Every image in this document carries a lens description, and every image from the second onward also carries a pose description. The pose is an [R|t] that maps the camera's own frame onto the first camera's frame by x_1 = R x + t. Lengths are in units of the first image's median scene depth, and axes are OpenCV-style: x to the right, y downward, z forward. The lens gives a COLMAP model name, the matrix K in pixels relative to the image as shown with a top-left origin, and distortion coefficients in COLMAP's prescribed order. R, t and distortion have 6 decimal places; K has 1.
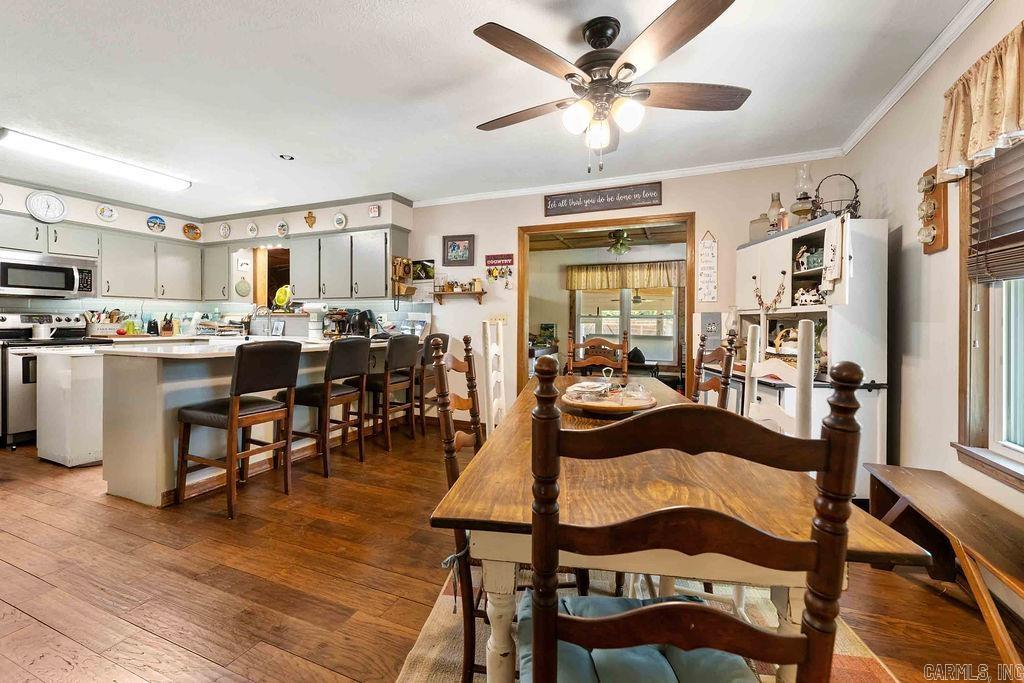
lens RADIAL K [[424.2, 0, 511.5], [0, 424.2, 324.1], [0, 0, 1]] dist [0.000249, -0.000339]
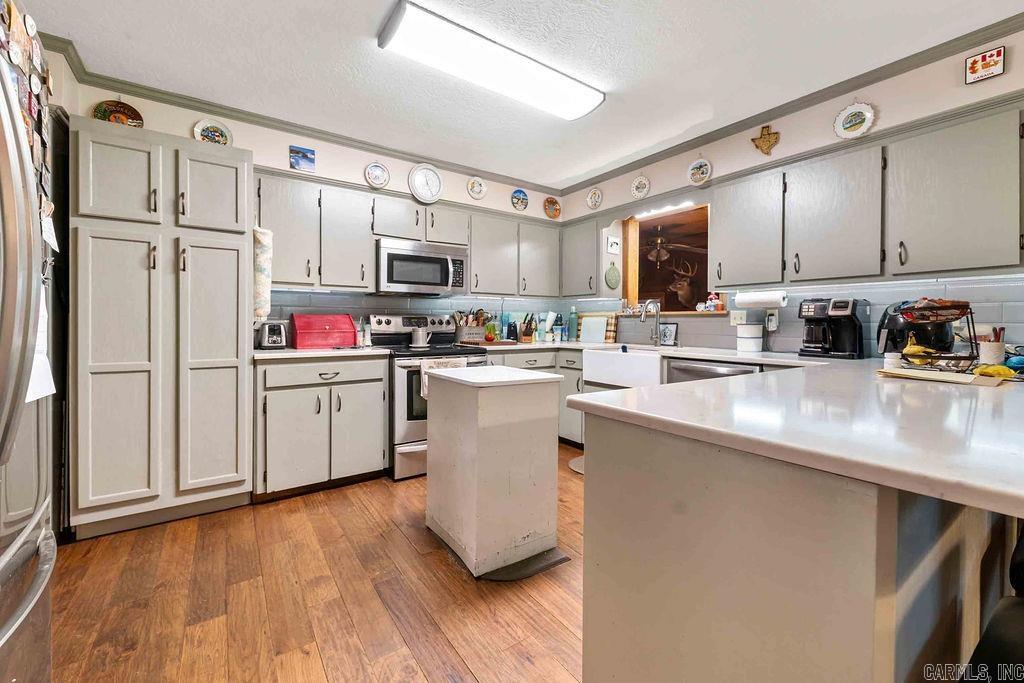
lens RADIAL K [[427.2, 0, 513.5], [0, 427.2, 322.9], [0, 0, 1]] dist [0.002752, 0.000289]
pose [[0.842371, -0.001192, -0.538896, -0.471691], [-0.001400, 0.999989, -0.004400, -0.005928], [0.538896, 0.004461, 0.842361, 0.370050]]
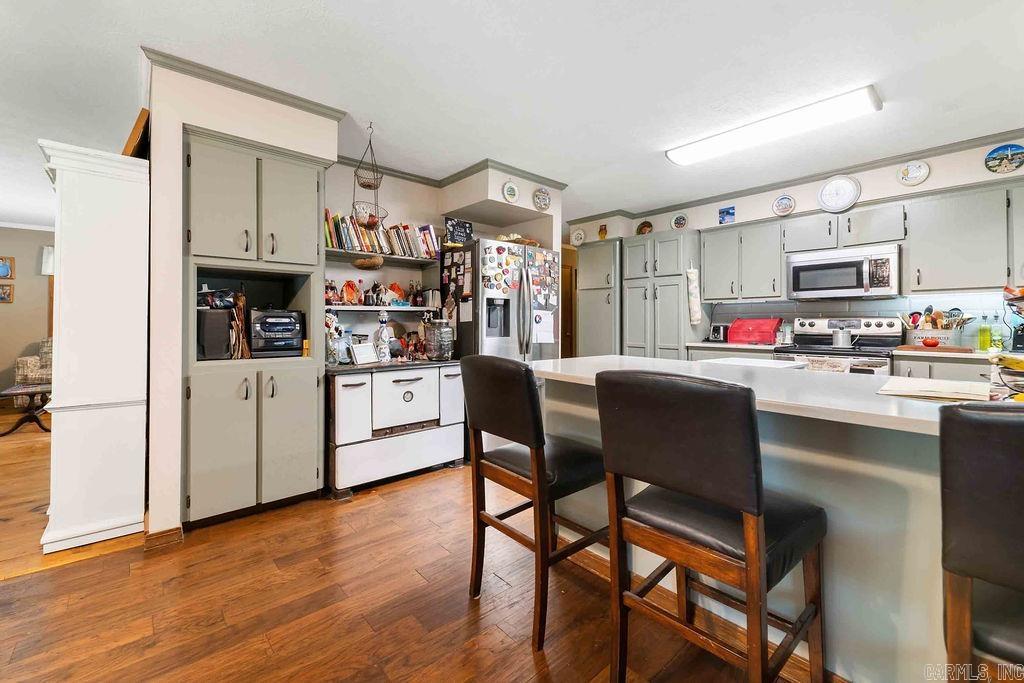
lens RADIAL K [[427.2, 0, 513.5], [0, 427.2, 322.9], [0, 0, 1]] dist [0.002752, 0.000289]
pose [[-0.455623, -0.007720, -0.890140, -0.015633], [-0.005493, 0.999968, -0.005861, -0.005184], [0.890156, 0.002219, -0.455650, 0.750807]]
